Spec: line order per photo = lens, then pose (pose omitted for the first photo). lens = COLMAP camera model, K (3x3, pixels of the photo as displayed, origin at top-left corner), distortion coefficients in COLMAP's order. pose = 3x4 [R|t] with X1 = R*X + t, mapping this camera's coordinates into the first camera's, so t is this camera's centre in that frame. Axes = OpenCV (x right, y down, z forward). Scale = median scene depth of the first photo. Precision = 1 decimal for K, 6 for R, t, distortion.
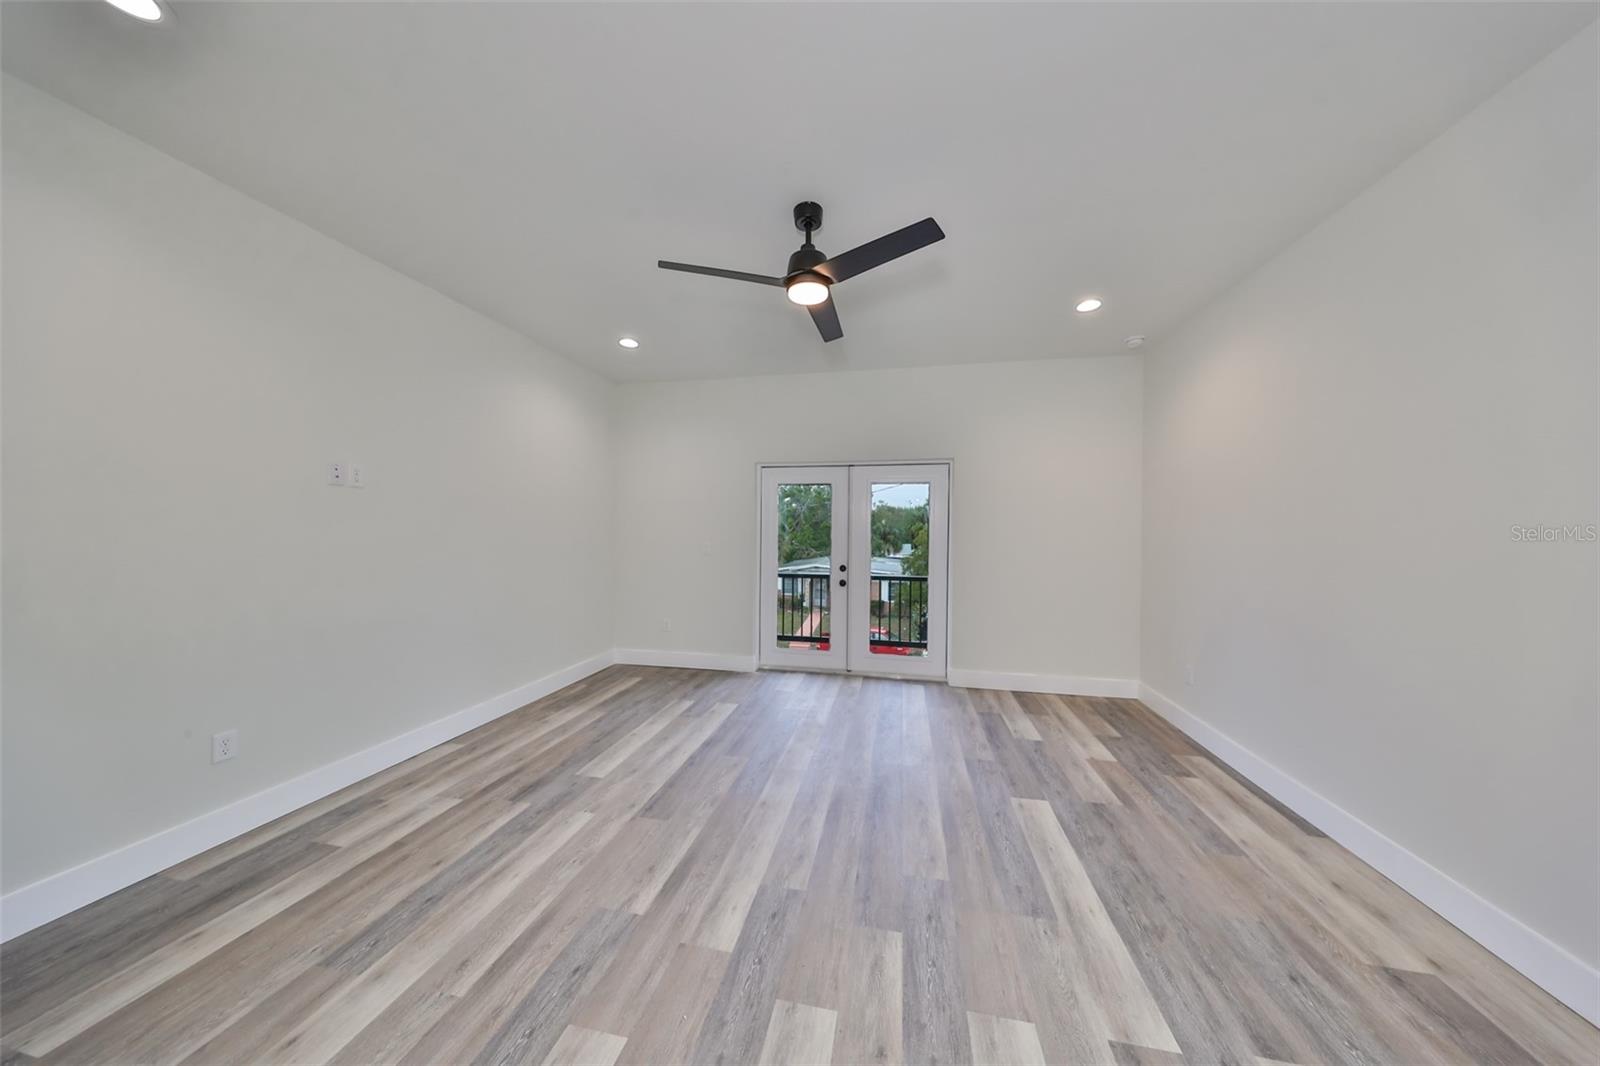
lens RADIAL K [[499.8, 0, 805.7], [0, 499.8, 530.6], [0, 0, 1]] dist [0.000998, 0.000133]
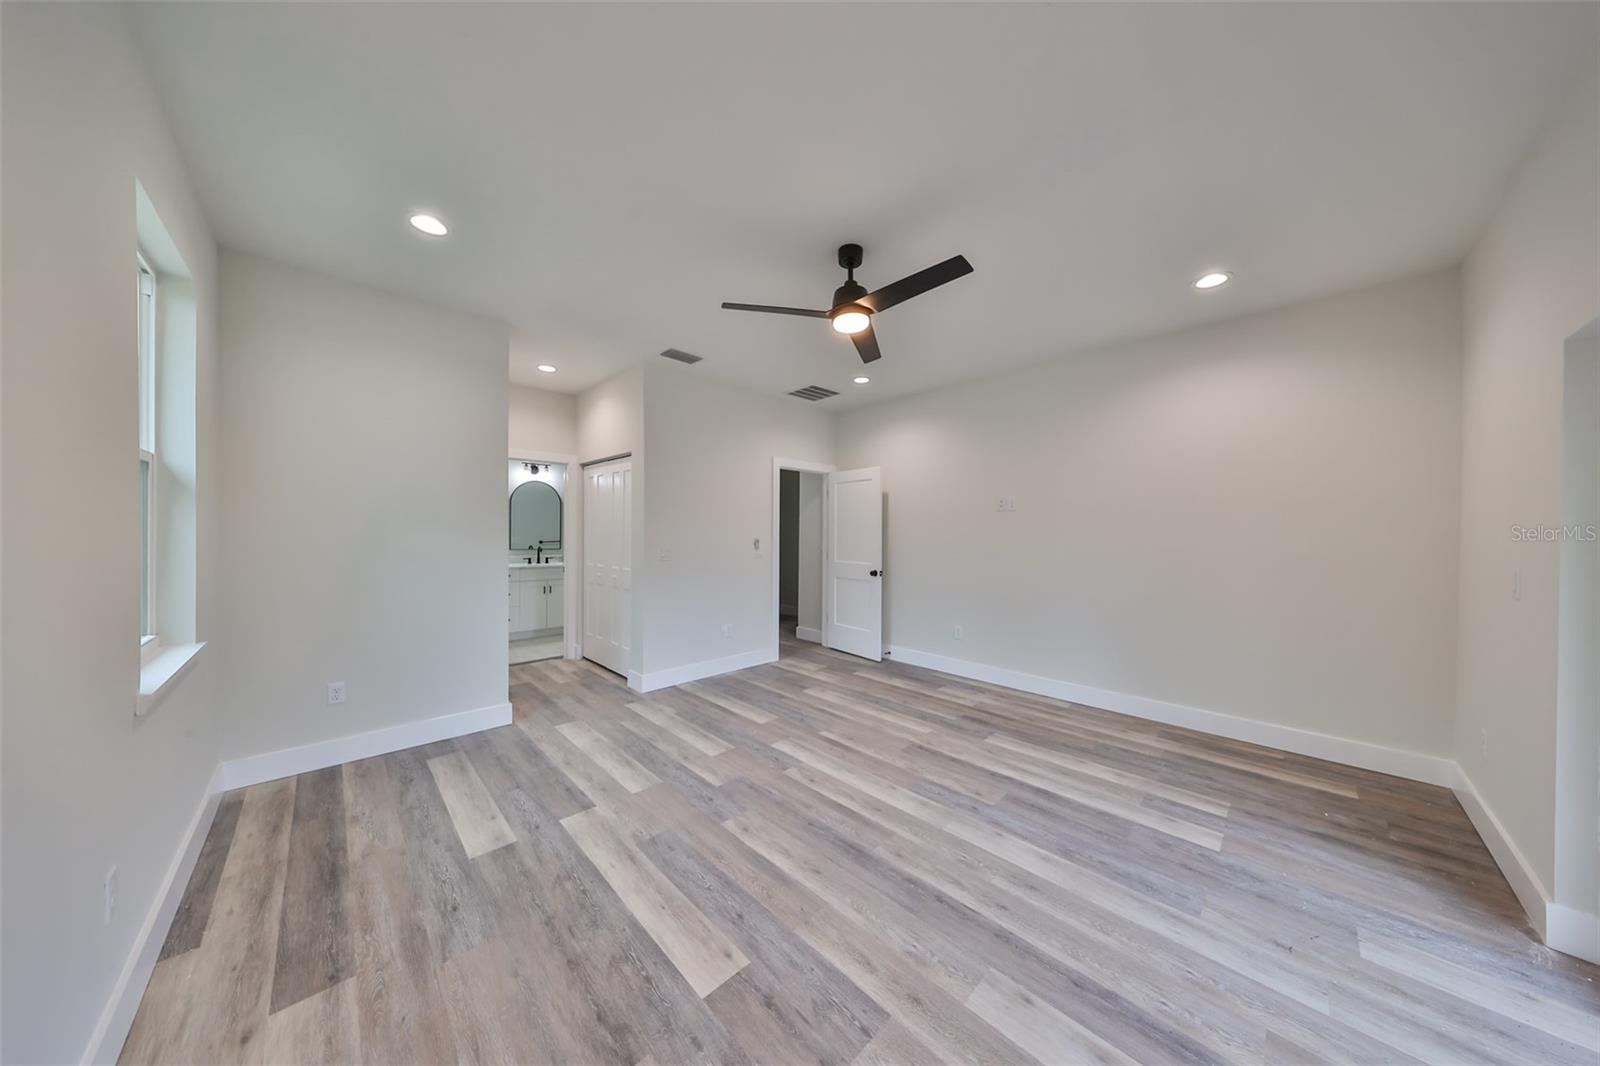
lens RADIAL K [[499.8, 0, 805.7], [0, 499.8, 530.6], [0, 0, 1]] dist [0.000998, 0.000133]
pose [[-0.574428, -0.016105, -0.818397, 0.857574], [-0.010212, 0.999870, -0.012508, 0.004172], [0.818492, 0.001173, -0.574517, 1.366780]]
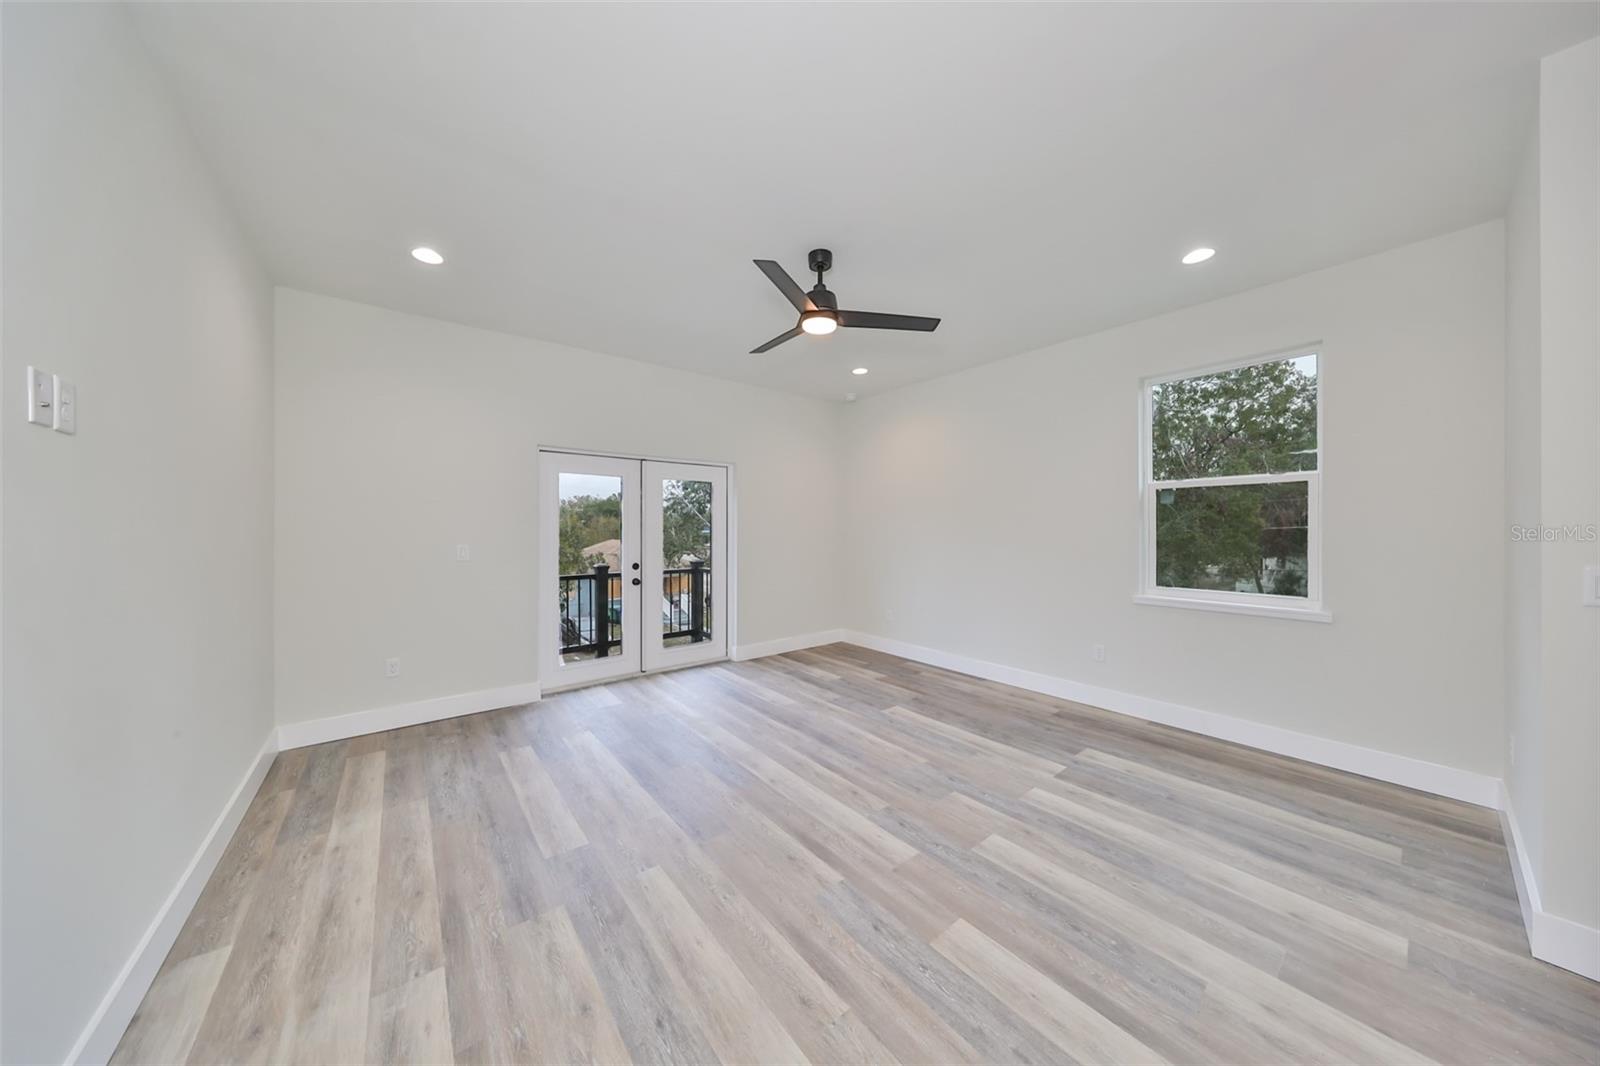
lens RADIAL K [[499.8, 0, 805.7], [0, 499.8, 530.6], [0, 0, 1]] dist [0.000998, 0.000133]
pose [[0.642110, -0.015331, 0.766459, -0.797365], [0.006589, 0.999873, 0.014480, -0.008397], [-0.766584, -0.004248, 0.642130, 0.238458]]
